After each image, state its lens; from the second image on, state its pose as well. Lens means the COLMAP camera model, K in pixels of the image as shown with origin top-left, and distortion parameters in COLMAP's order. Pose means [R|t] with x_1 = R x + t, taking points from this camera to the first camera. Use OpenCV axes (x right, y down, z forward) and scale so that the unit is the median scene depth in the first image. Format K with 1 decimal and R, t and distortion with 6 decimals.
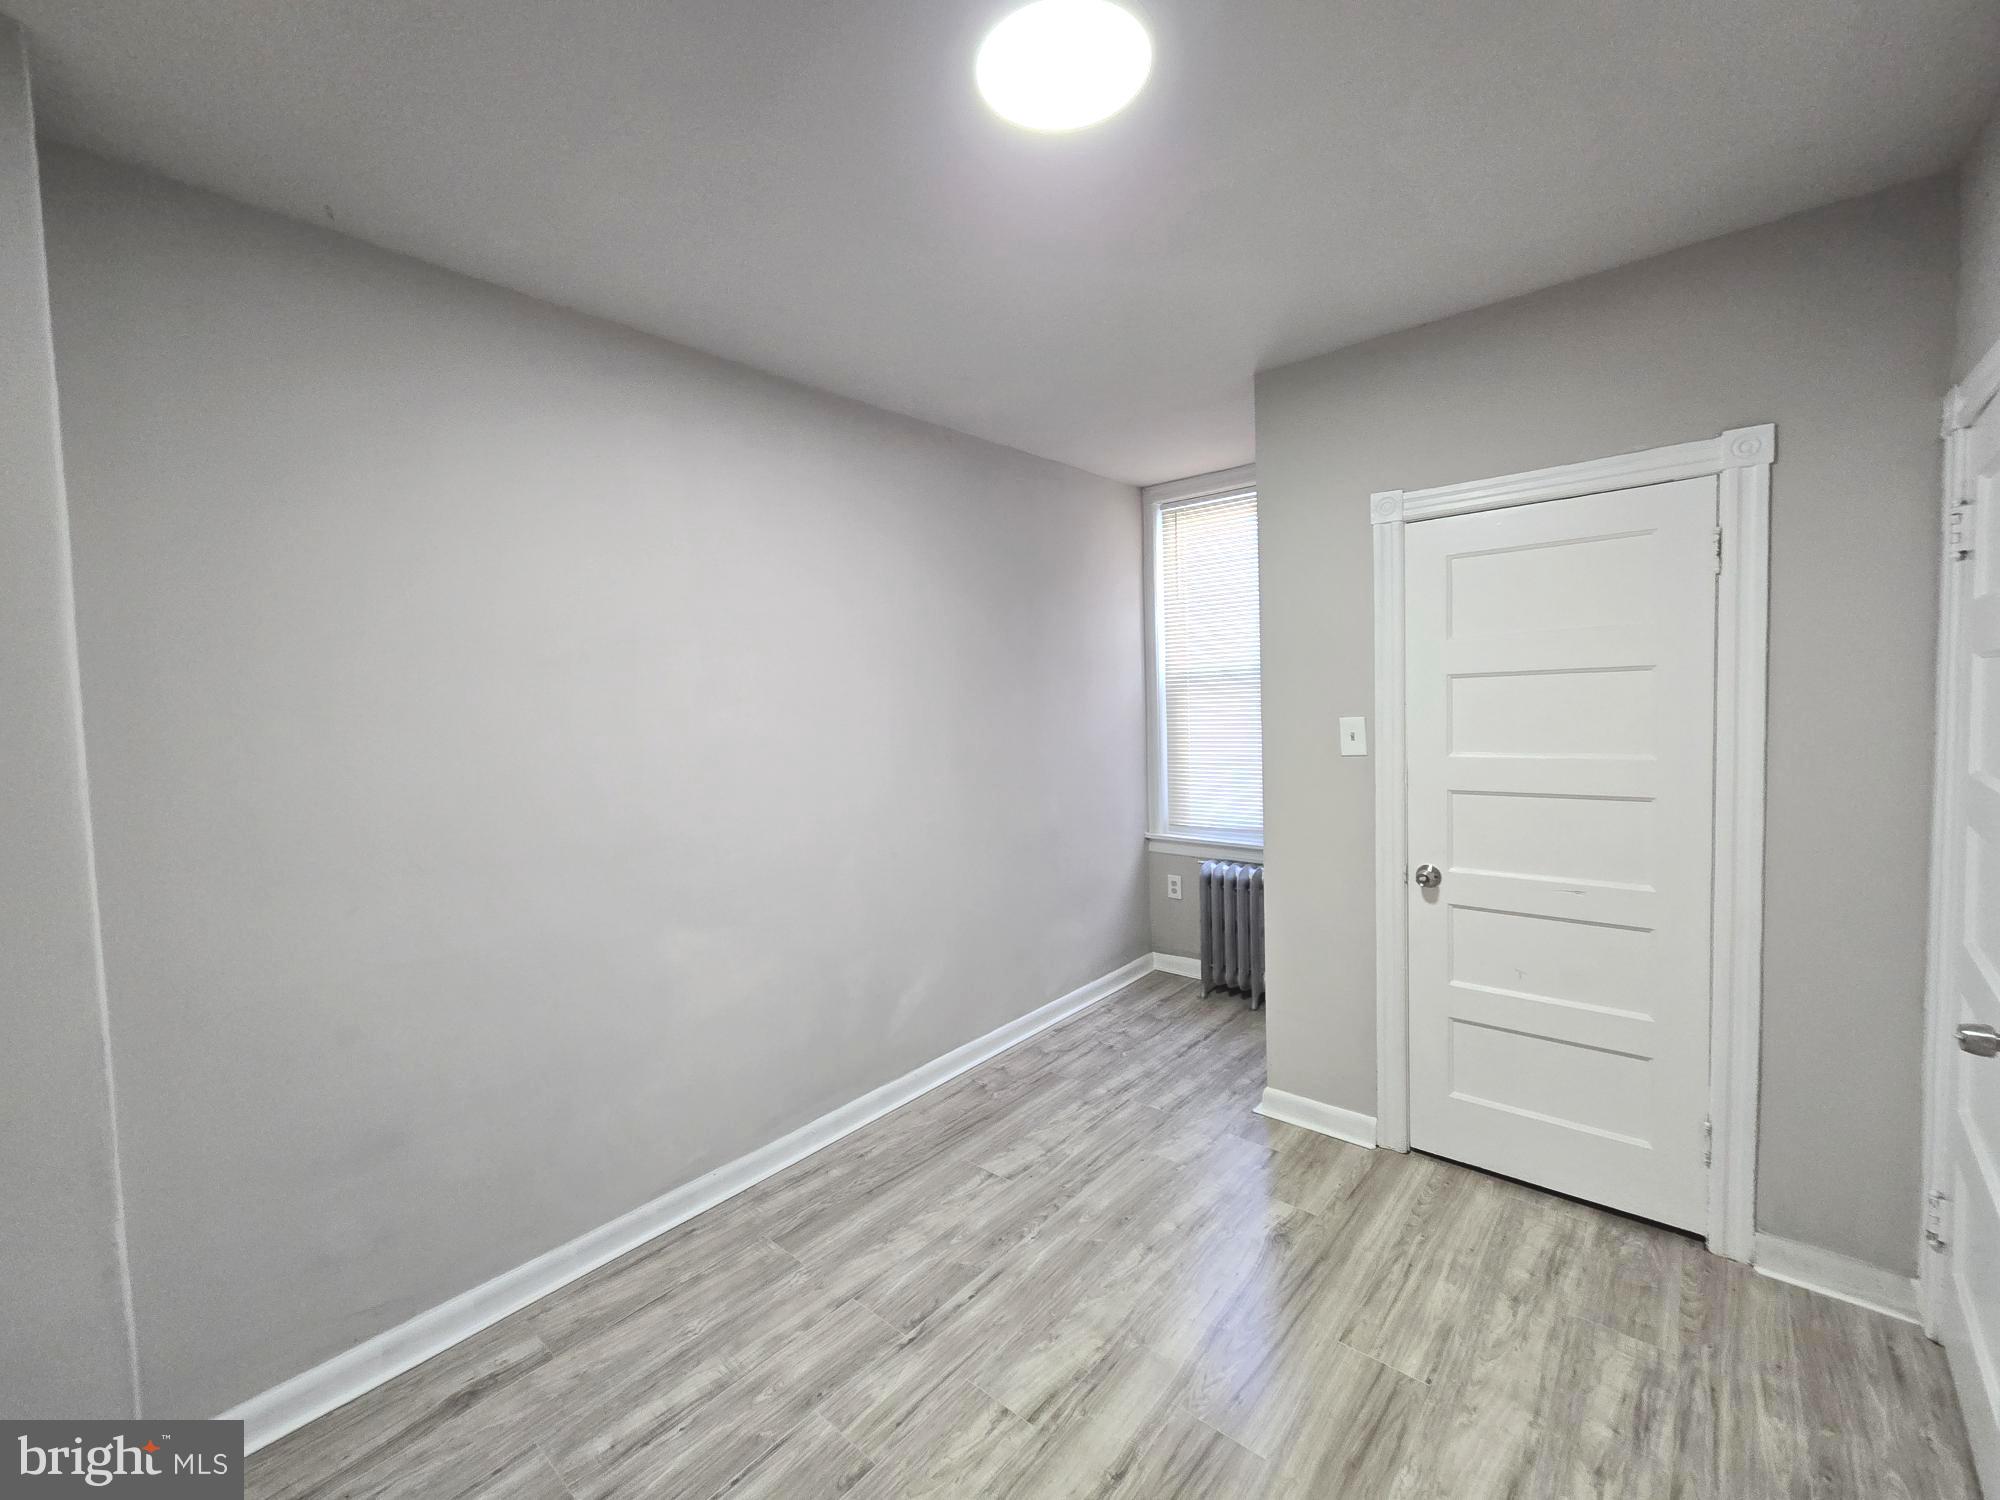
lens RADIAL K [[818.9, 0, 994.7], [0, 818.9, 744.1], [0, 0, 1]] dist [-0.002072, 0.001961]
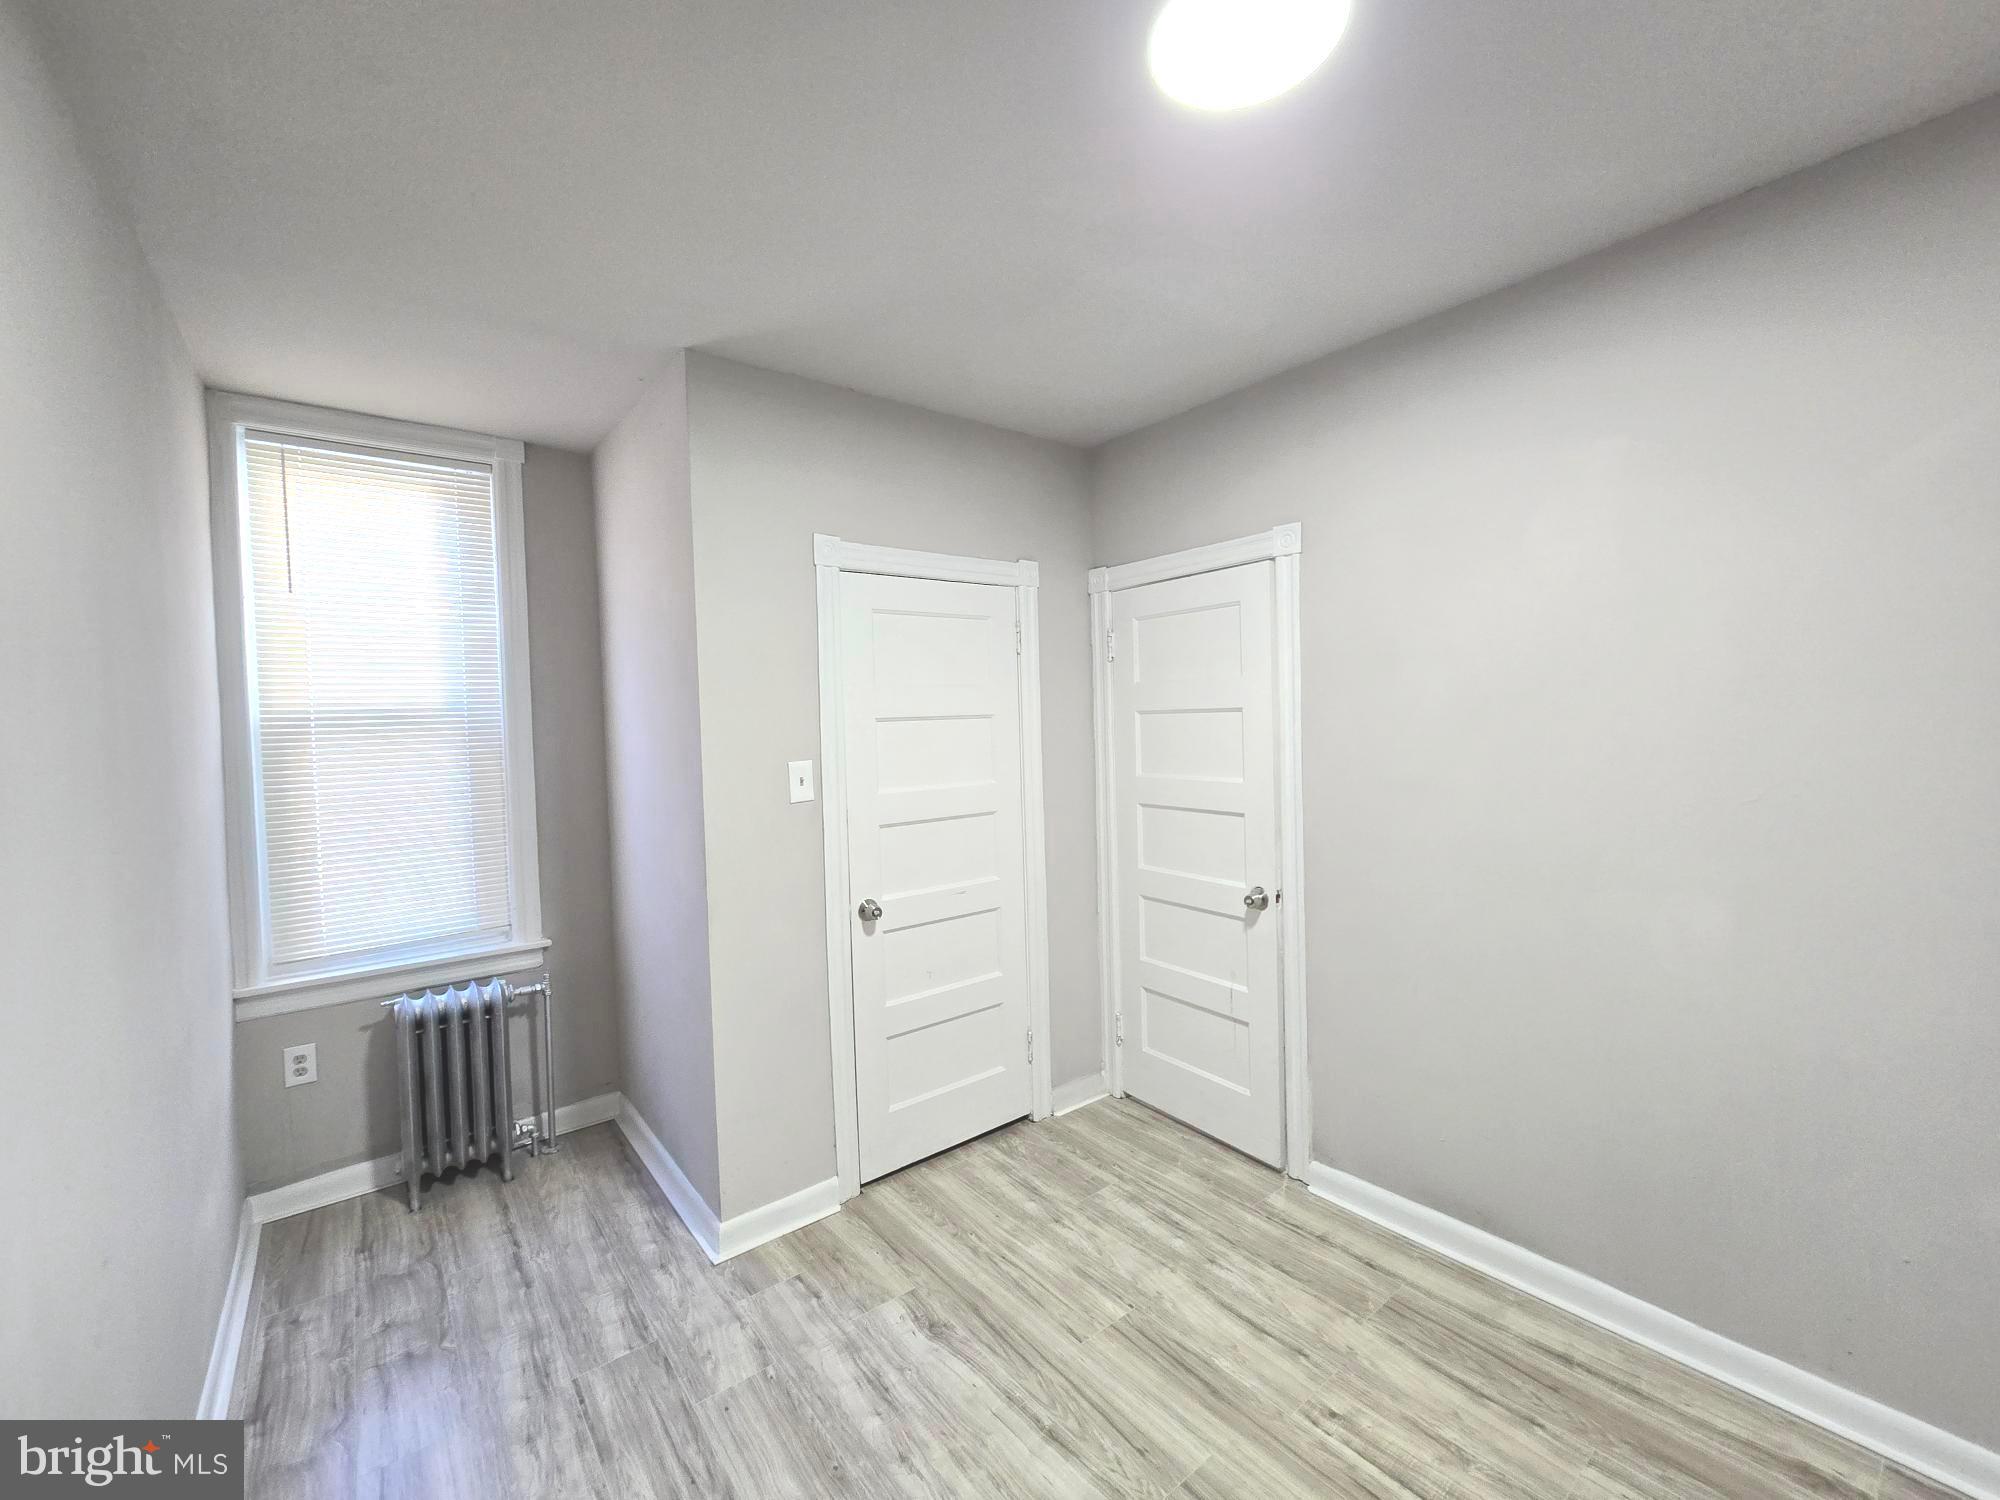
lens RADIAL K [[818.9, 0, 994.7], [0, 818.9, 744.1], [0, 0, 1]] dist [-0.002072, 0.001961]
pose [[0.193448, -0.000101, 0.981111, -0.459740], [0.076674, 0.996943, -0.015016, -0.021717], [-0.978110, 0.078130, 0.192864, 0.615269]]
